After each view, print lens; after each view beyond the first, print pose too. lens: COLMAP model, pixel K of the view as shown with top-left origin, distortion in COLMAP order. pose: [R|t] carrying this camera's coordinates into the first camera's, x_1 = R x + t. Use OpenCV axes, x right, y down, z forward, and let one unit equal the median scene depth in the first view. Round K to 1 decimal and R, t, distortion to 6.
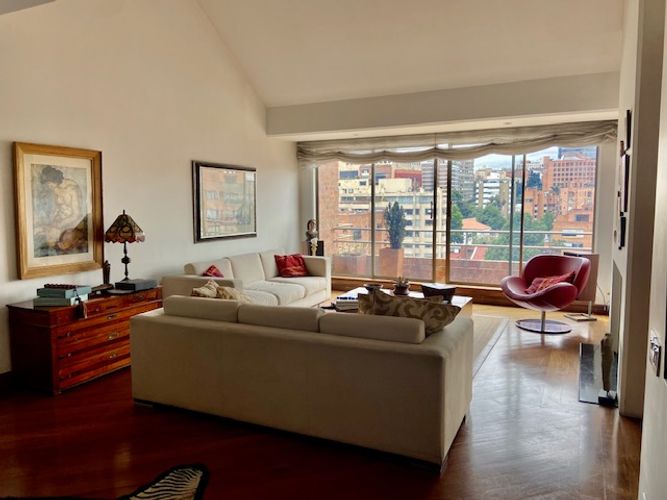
lens RADIAL K [[507.1, 0, 333.6], [0, 507.1, 248.8], [0, 0, 1]] dist [-0.002304, -0.000318]
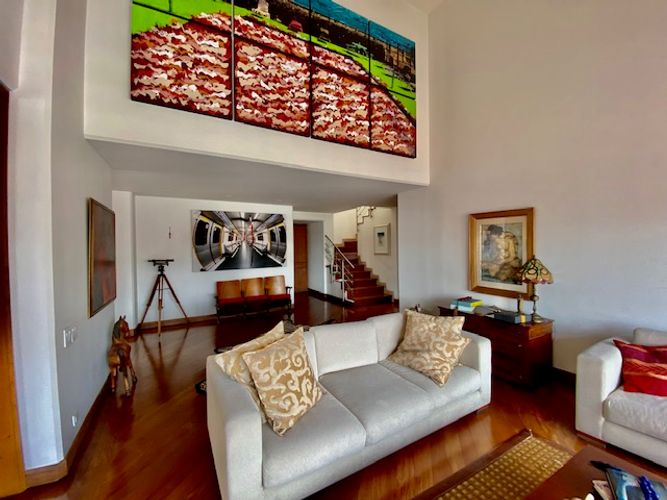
lens RADIAL K [[270.4, 0, 334.1], [0, 270.4, 246.7], [0, 0, 1]] dist [-0.015098, -0.006637]
pose [[-0.587321, 0.024852, -0.808973, 0.384534], [-0.062000, 0.995210, 0.075585, -0.122538], [0.806976, 0.094549, -0.582967, 1.053959]]
